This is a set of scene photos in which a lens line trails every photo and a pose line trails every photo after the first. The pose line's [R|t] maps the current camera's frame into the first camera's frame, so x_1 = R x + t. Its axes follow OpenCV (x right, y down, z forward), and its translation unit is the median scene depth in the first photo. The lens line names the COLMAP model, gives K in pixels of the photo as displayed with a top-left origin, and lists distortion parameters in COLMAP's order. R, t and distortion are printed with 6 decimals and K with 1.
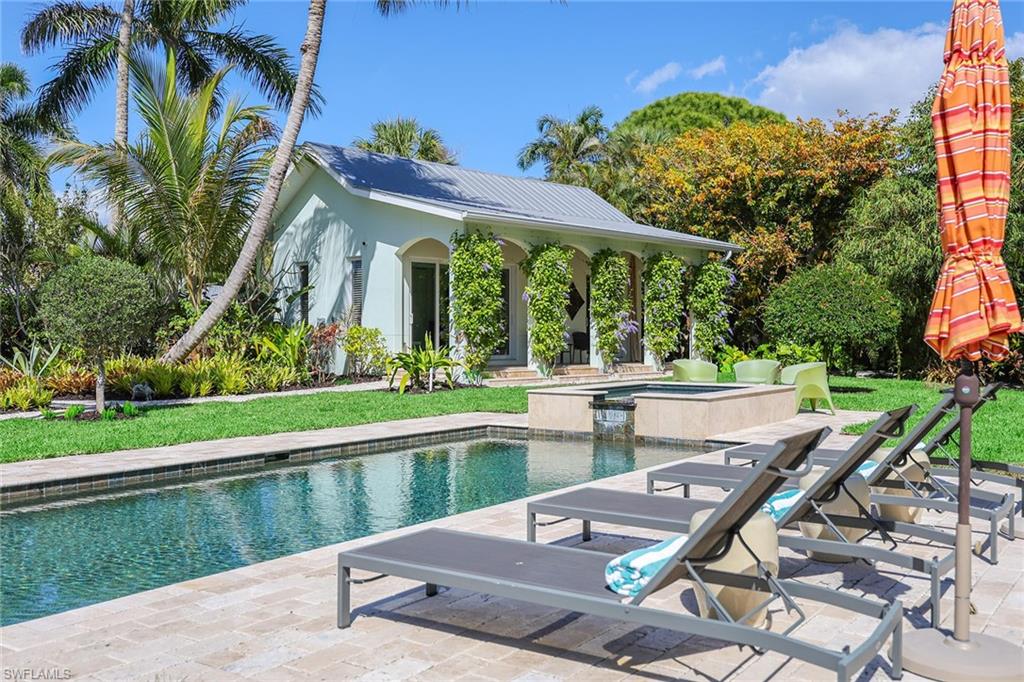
lens RADIAL K [[963.8, 0, 504.5], [0, 963.8, 340.1], [0, 0, 1]] dist [-0.010035, 0.000000]
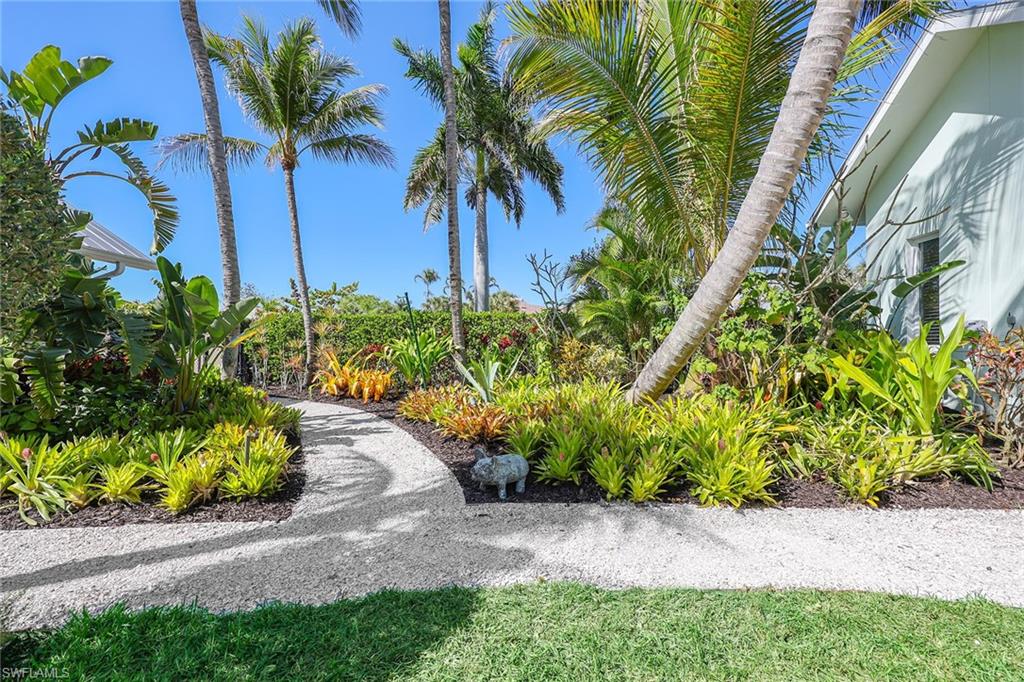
lens RADIAL K [[415.1, 0, 505.9], [0, 415.1, 341.0], [0, 0, 1]] dist [-0.001288, 0.001025]
pose [[0.580697, -0.007947, -0.814081, -0.175980], [-0.013725, 0.999715, -0.019549, -0.004703], [0.814004, 0.022525, 0.580422, 0.738639]]
